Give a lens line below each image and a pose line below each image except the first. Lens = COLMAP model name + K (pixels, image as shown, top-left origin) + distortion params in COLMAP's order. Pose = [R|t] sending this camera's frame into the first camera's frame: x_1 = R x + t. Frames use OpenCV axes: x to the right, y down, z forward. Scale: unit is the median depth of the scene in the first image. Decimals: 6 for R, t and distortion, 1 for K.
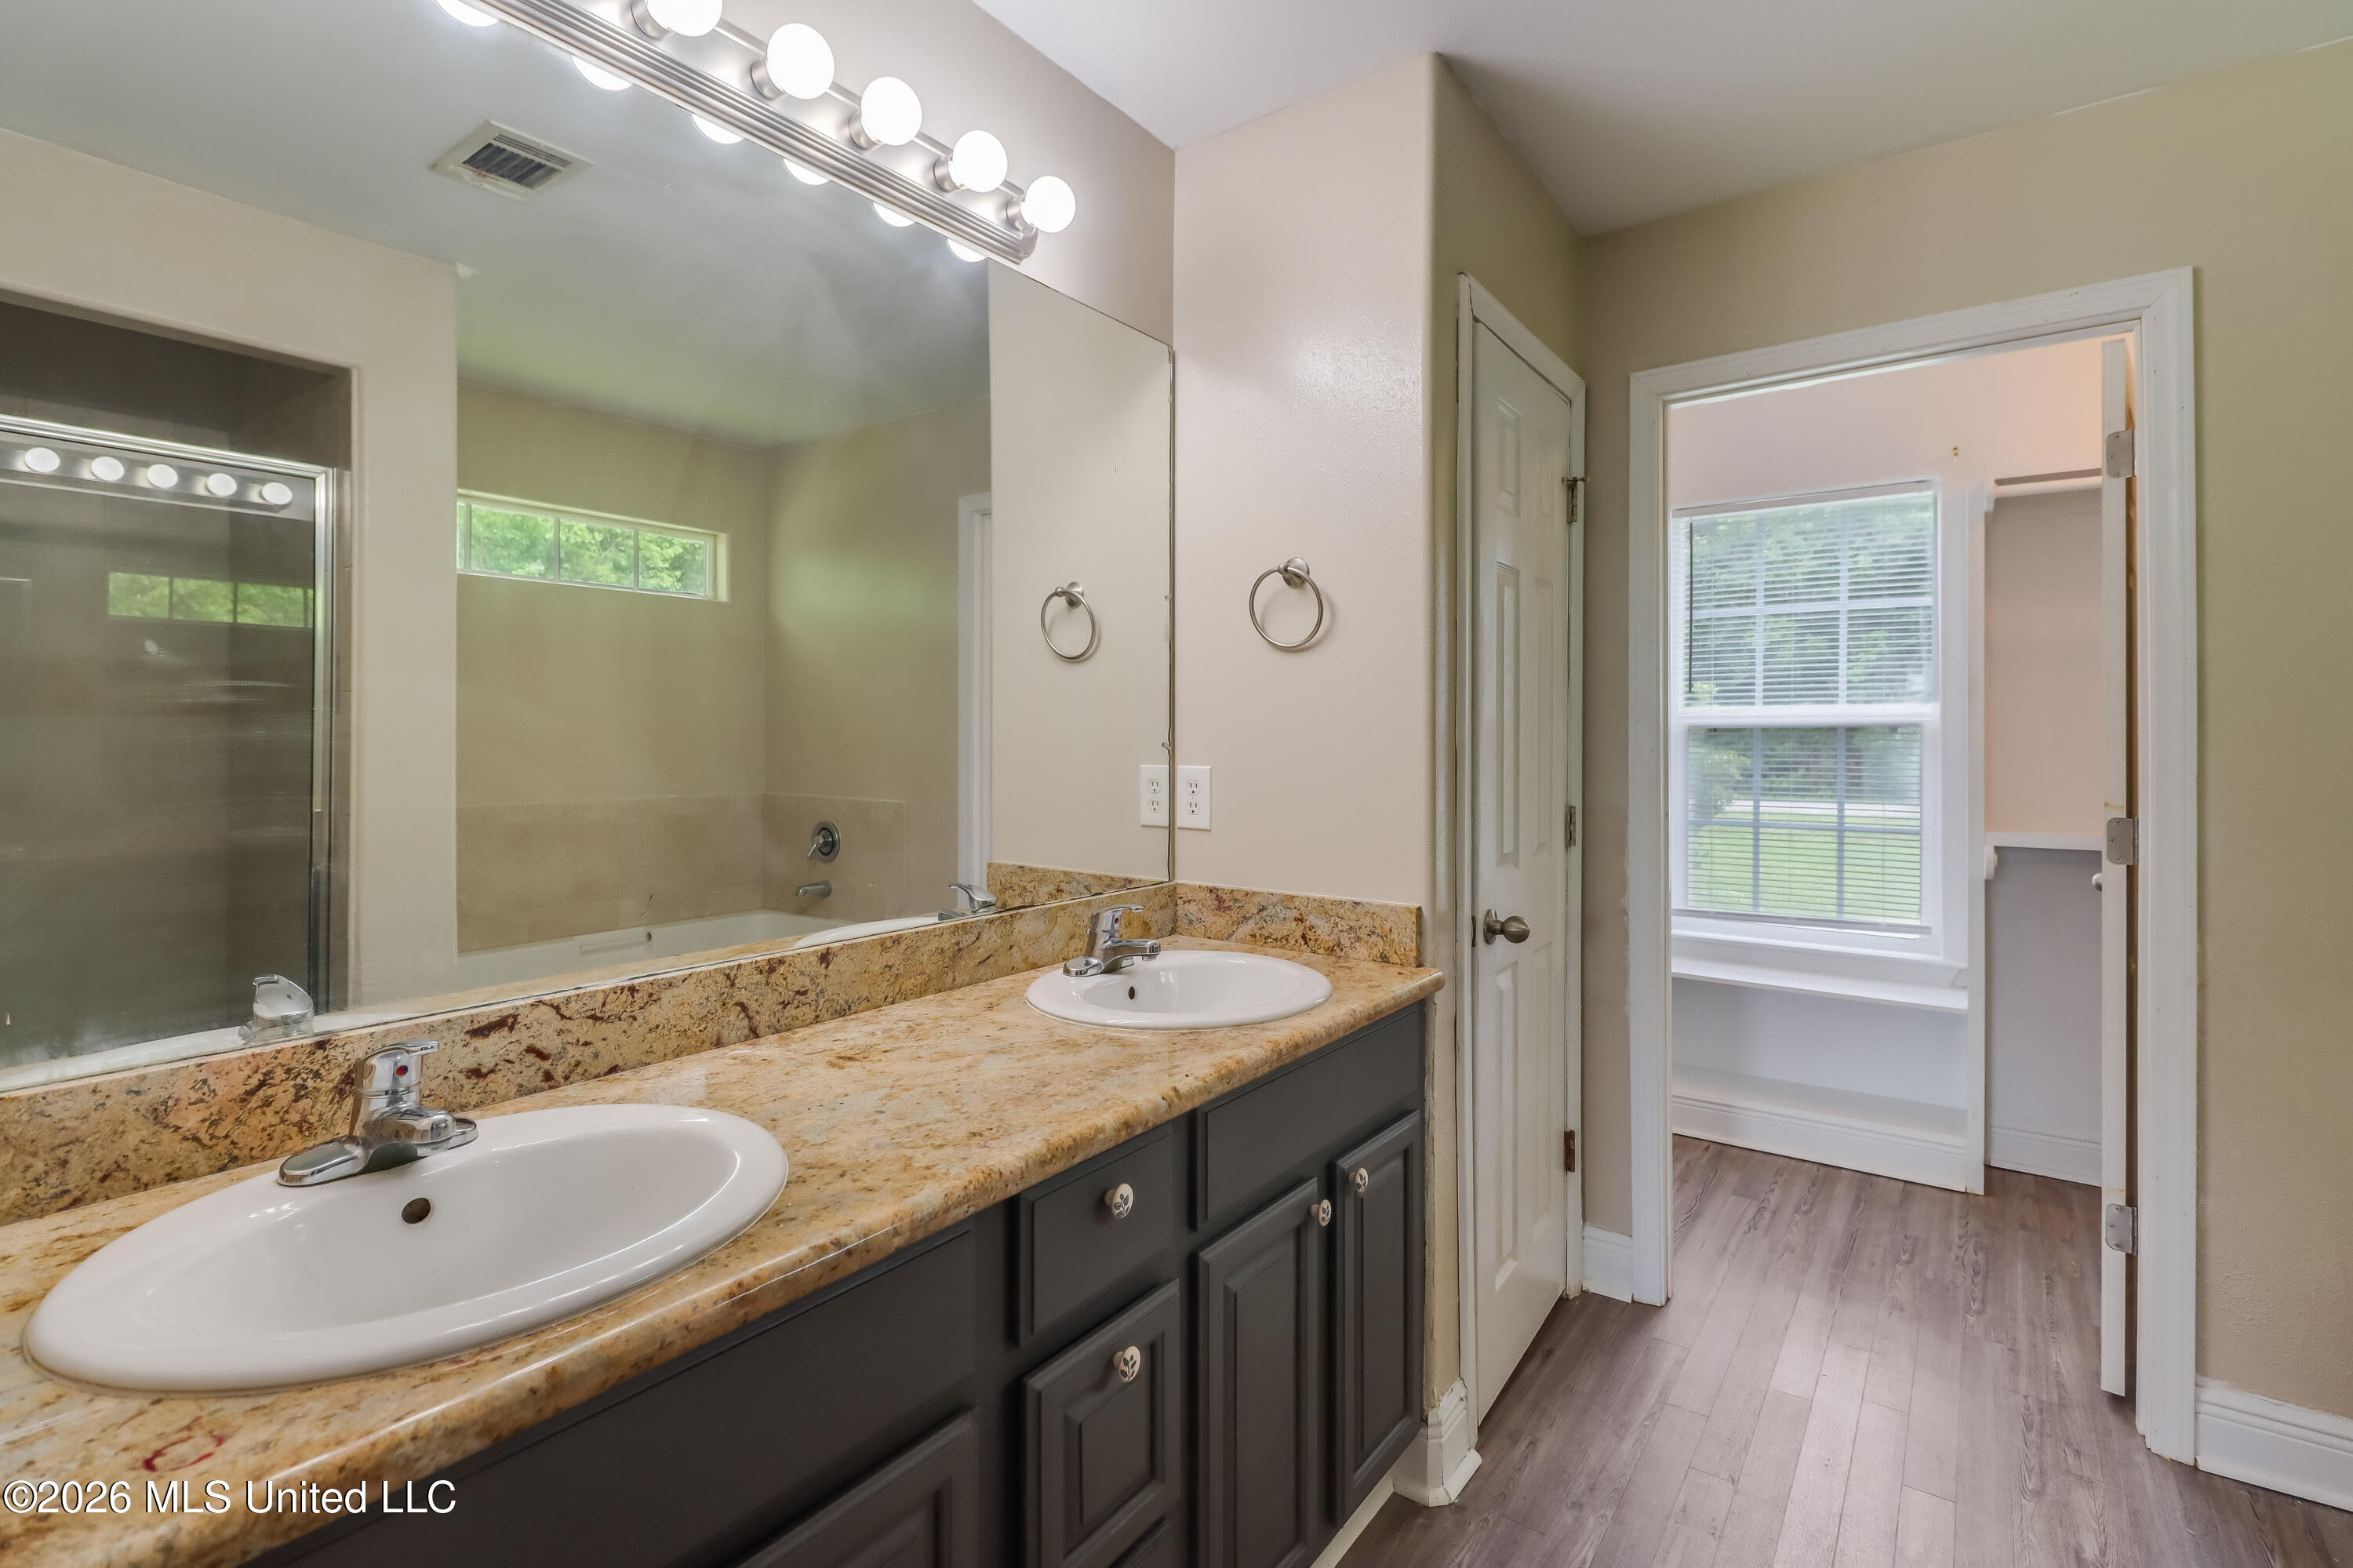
lens RADIAL K [[1122.6, 0, 1175.5], [0, 1122.6, 776.8], [0, 0, 1]] dist [0.017178, -0.000021]
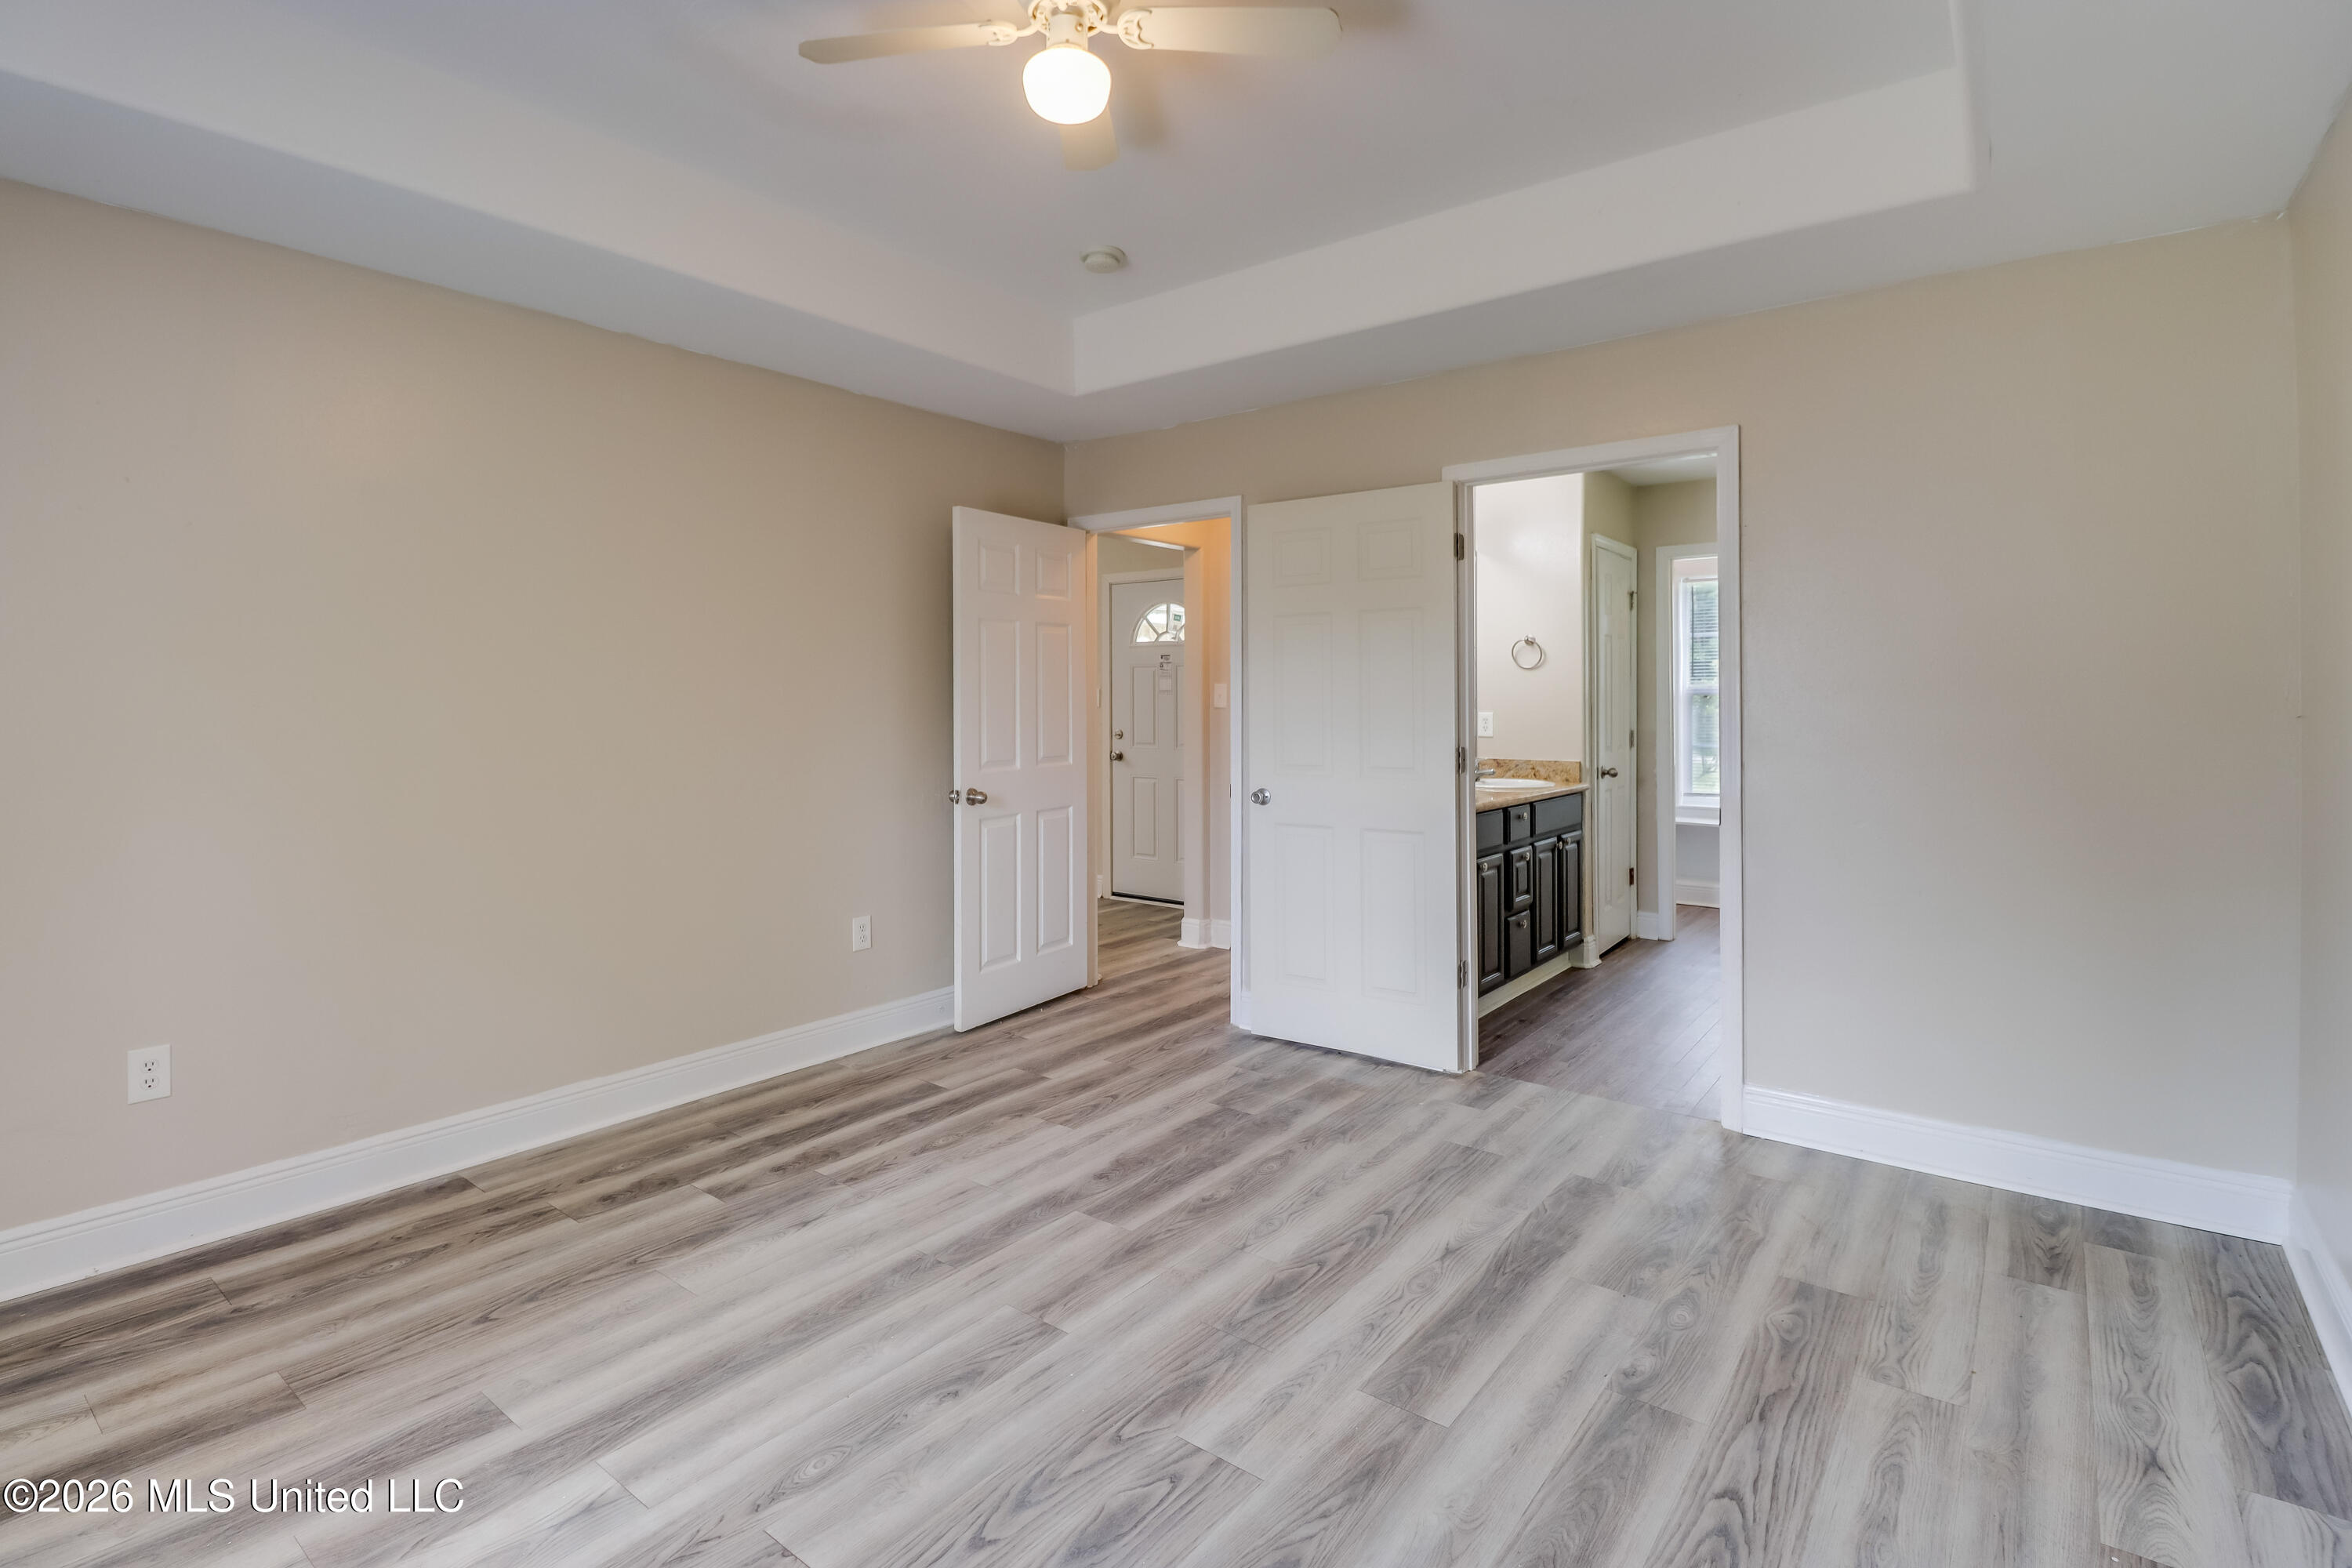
lens RADIAL K [[1122.1, 0, 1175.3], [0, 1122.1, 762.2], [0, 0, 1]] dist [0.017178, -0.000021]
pose [[0.999589, -0.005953, -0.028030, -0.623428], [0.006186, 0.999947, 0.008207, 0.078099], [0.027980, -0.008377, 0.999573, -1.601491]]
